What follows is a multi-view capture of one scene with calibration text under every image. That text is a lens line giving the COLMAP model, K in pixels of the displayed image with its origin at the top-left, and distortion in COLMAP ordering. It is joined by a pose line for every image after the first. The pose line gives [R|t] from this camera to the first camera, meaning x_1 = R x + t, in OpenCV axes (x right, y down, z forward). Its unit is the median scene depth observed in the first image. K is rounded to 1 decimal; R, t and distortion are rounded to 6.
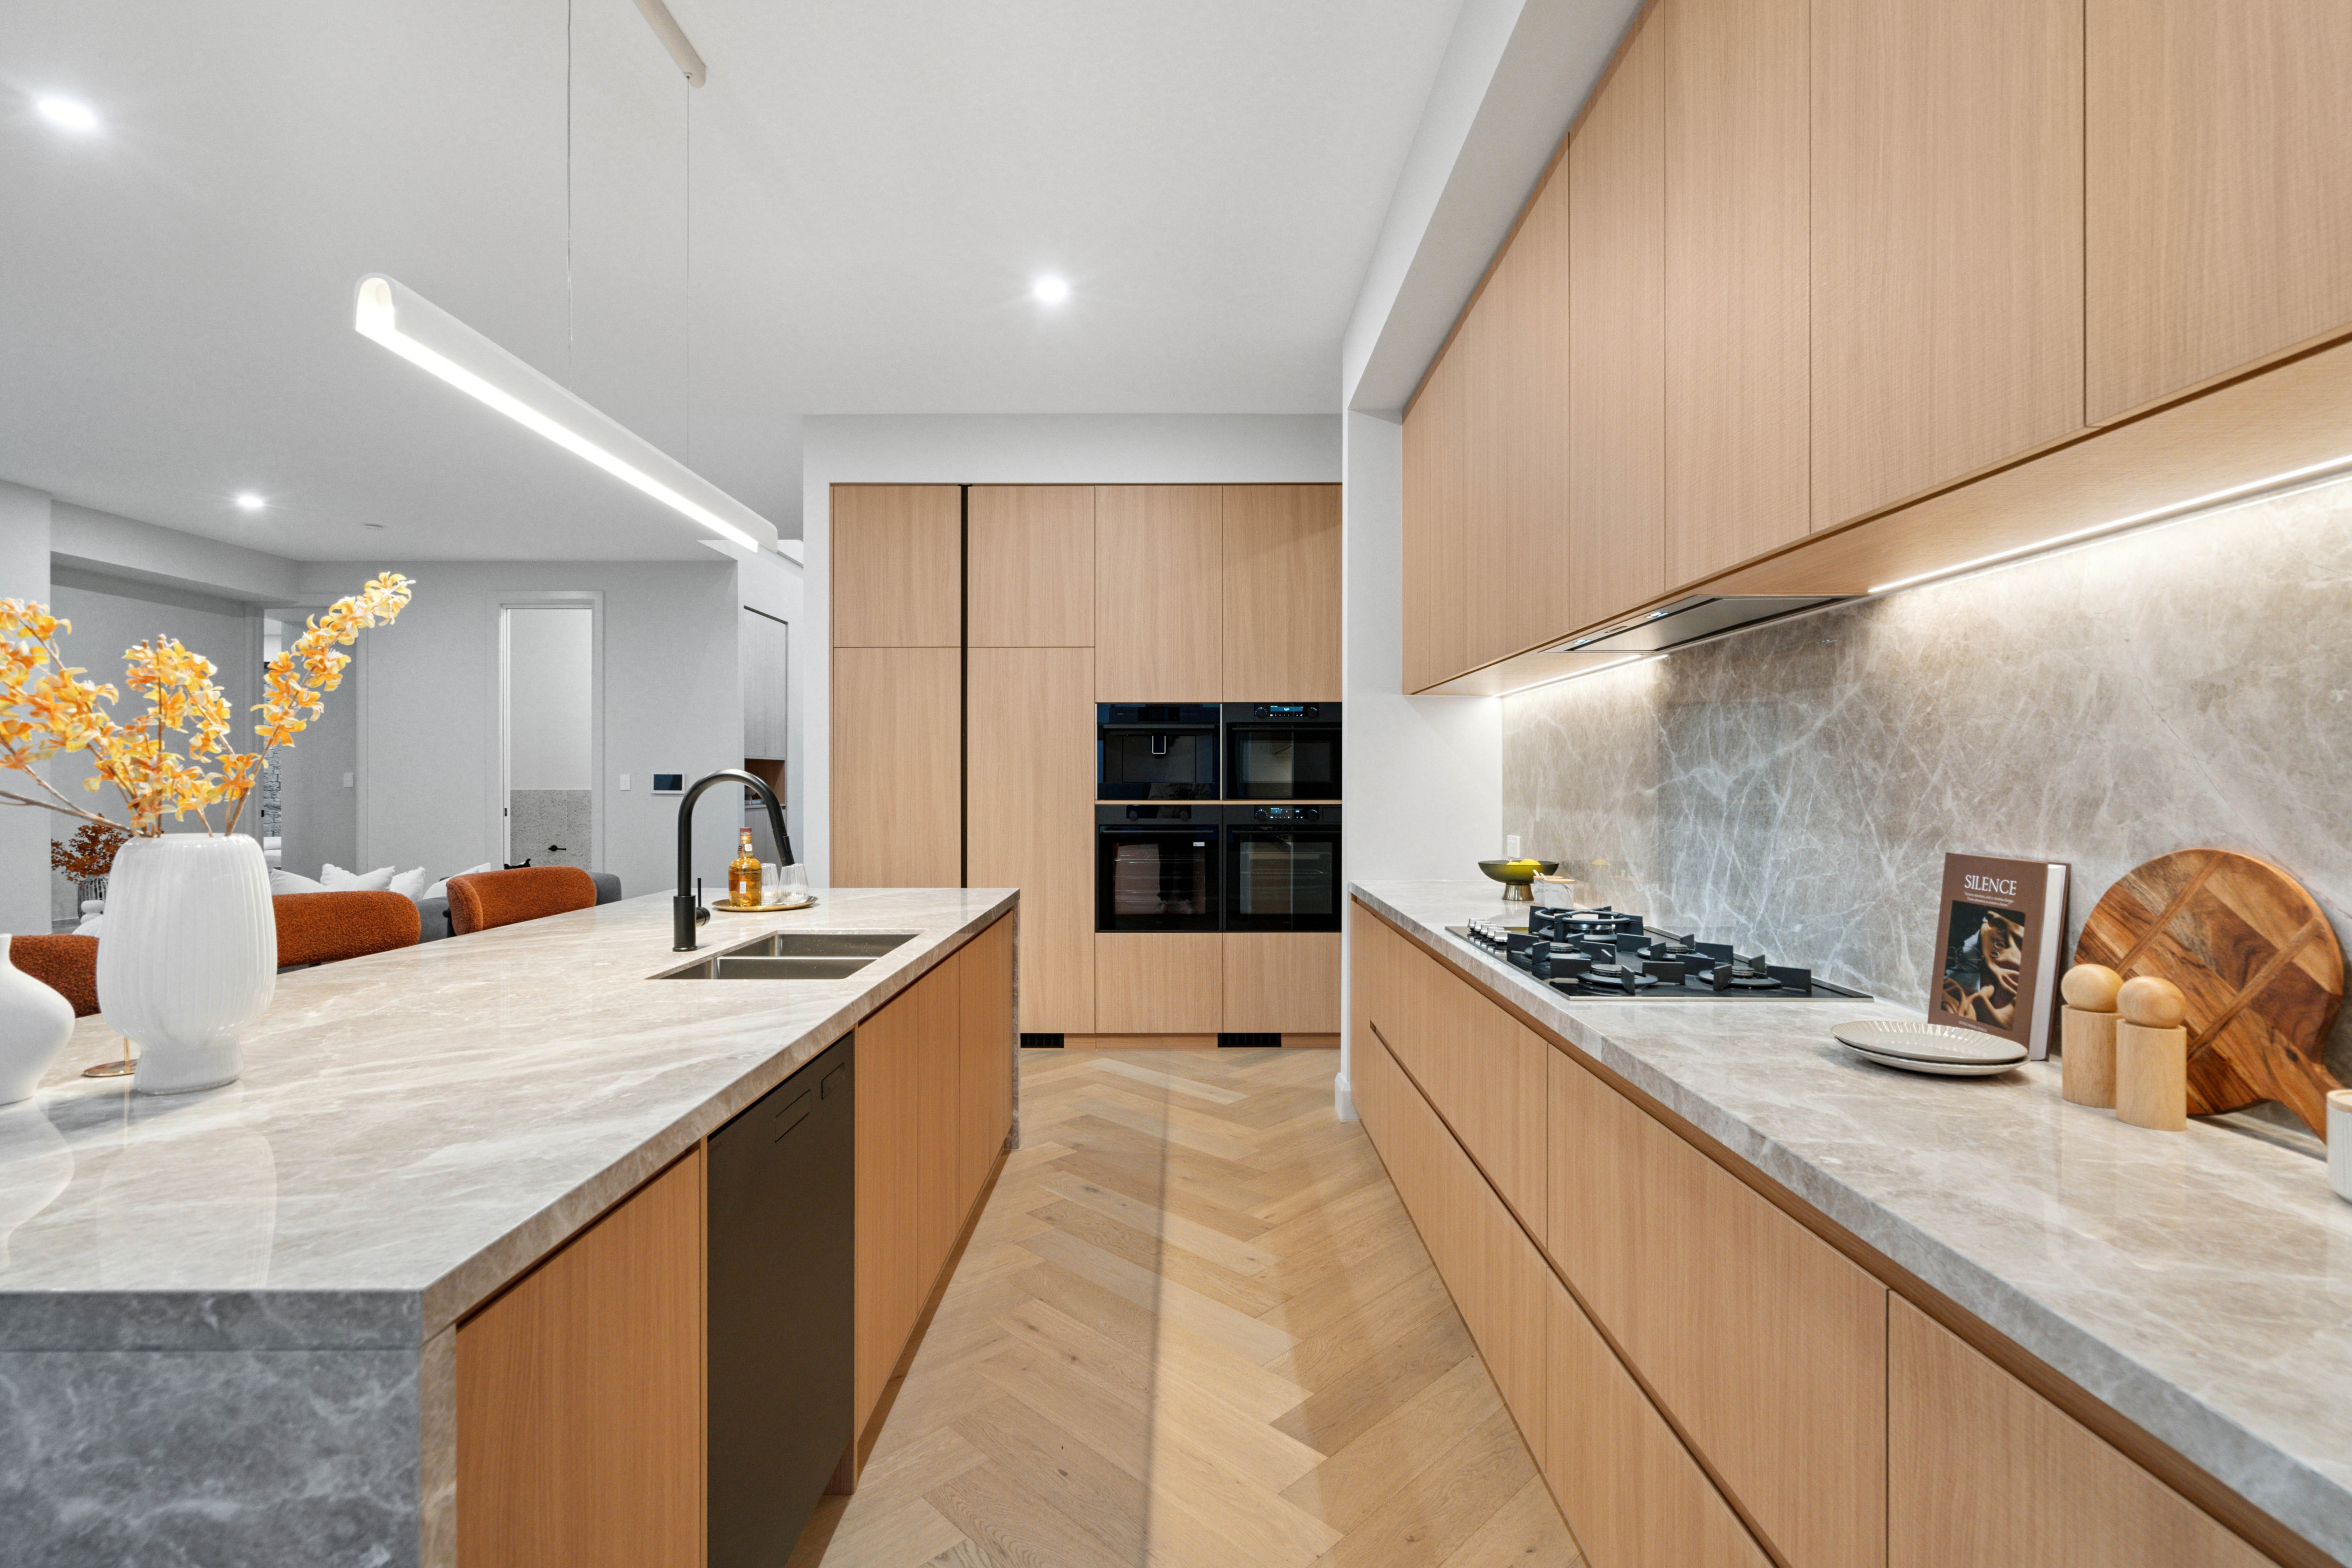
lens RADIAL K [[1081.7, 0, 1182.1], [0, 1081.7, 779.0], [0, 0, 1]] dist [-0.001427, 0.000537]
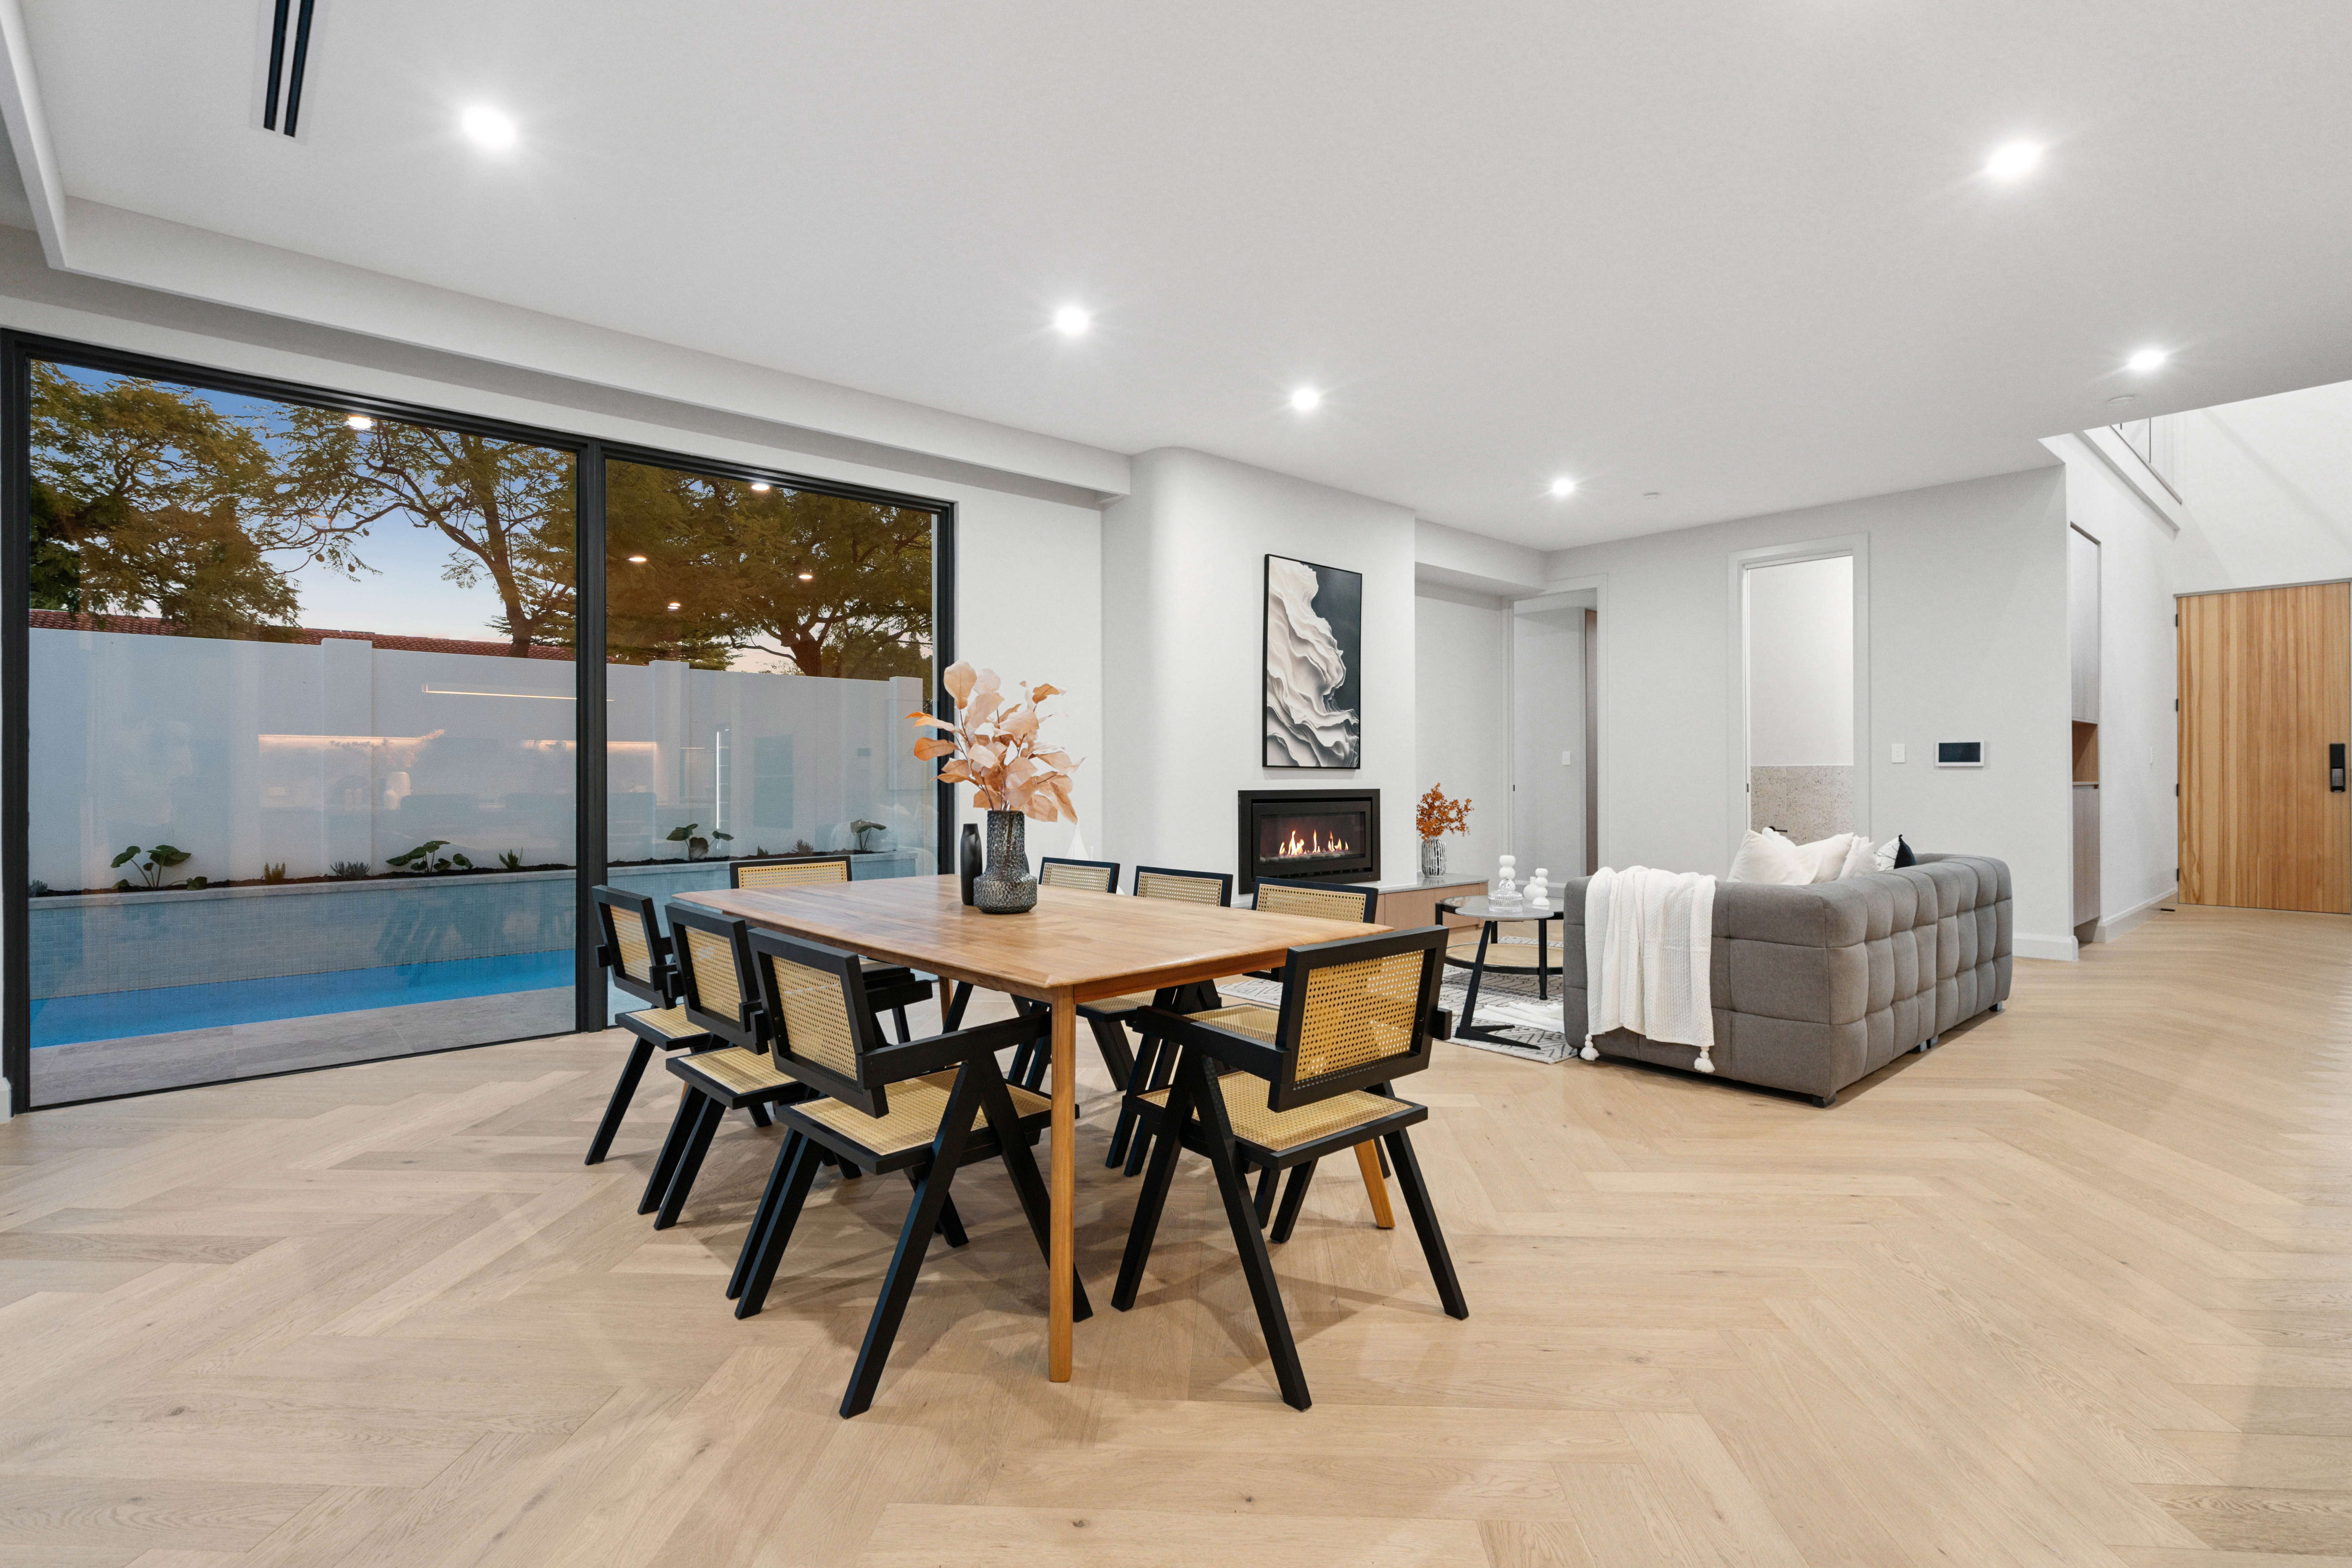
lens RADIAL K [[1101.7, 0, 1176.0], [0, 1101.7, 784.0], [0, 0, 1]] dist [0.000165, 0.000009]
pose [[0.661375, 0.002427, -0.750052, -0.928013], [0.003959, 0.999970, 0.006727, 0.073495], [0.750045, -0.007418, 0.661345, 0.024002]]
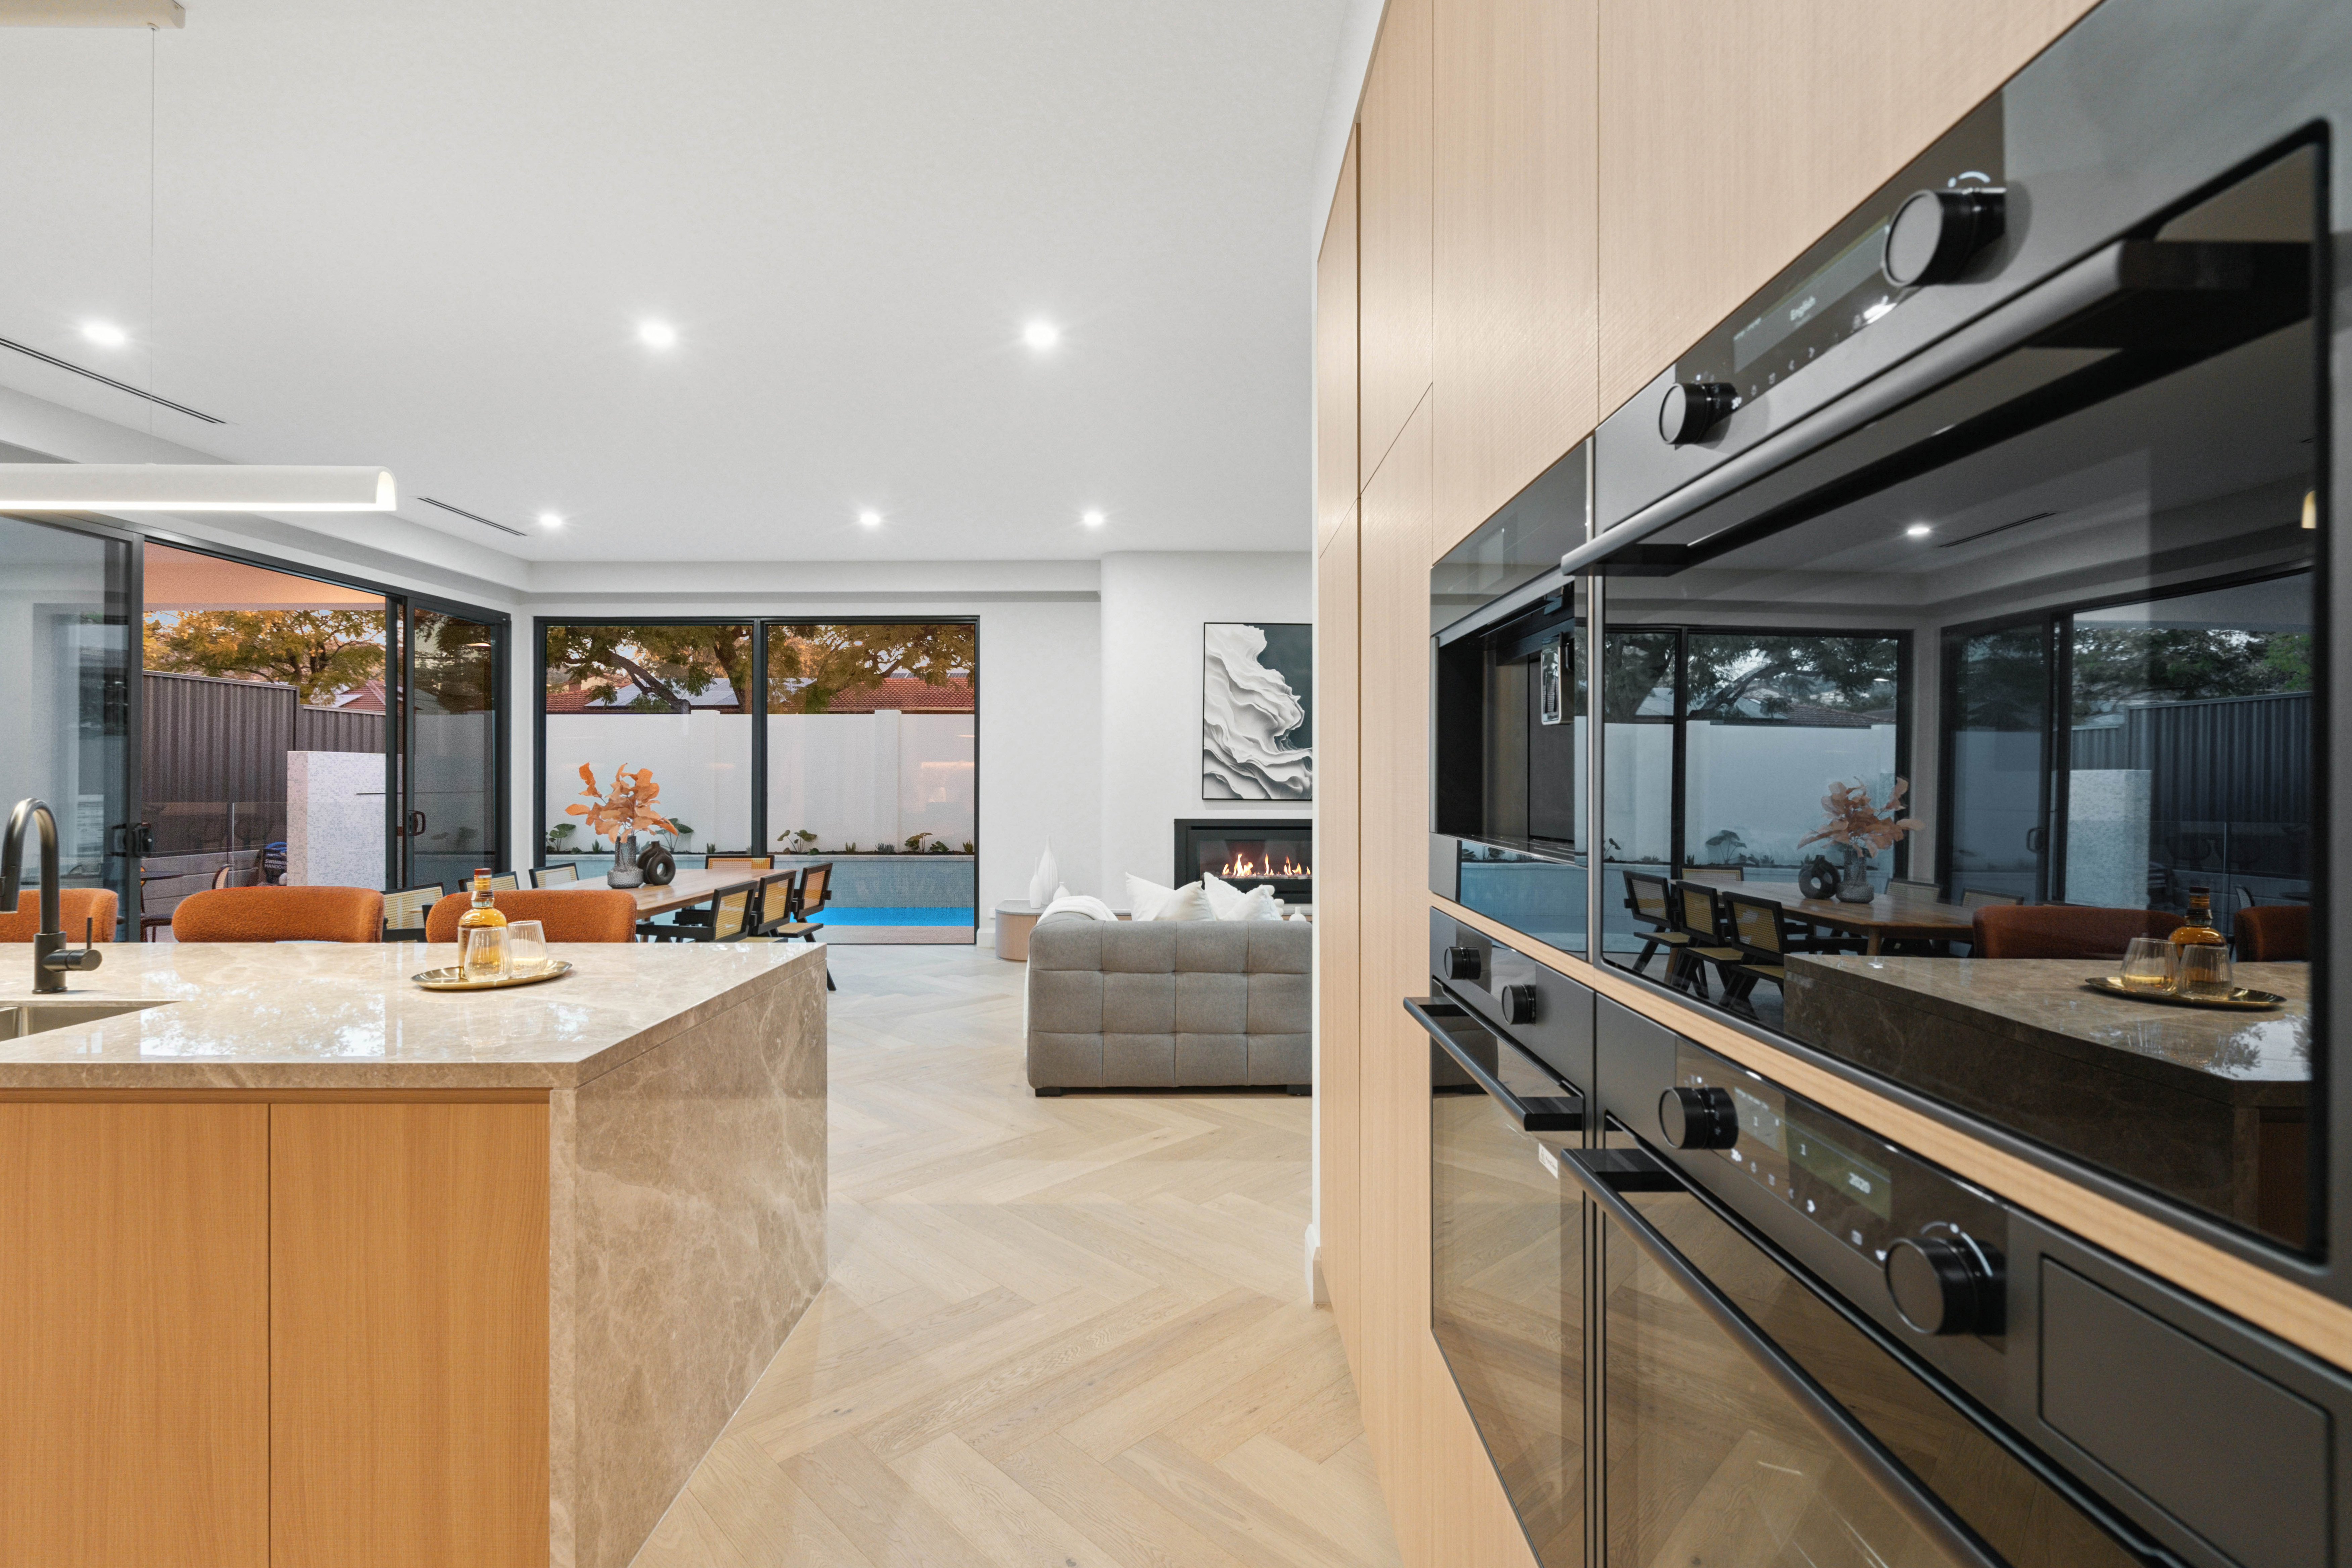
lens RADIAL K [[1074.4, 0, 1182.3], [0, 1074.4, 777.1], [0, 0, 1]] dist [-0.005287, 0.000558]
pose [[-0.003835, 0.000700, -0.999992, 0.502765], [0.000551, 1.000000, 0.000698, -0.028236], [0.999992, -0.000548, -0.003835, 2.144943]]
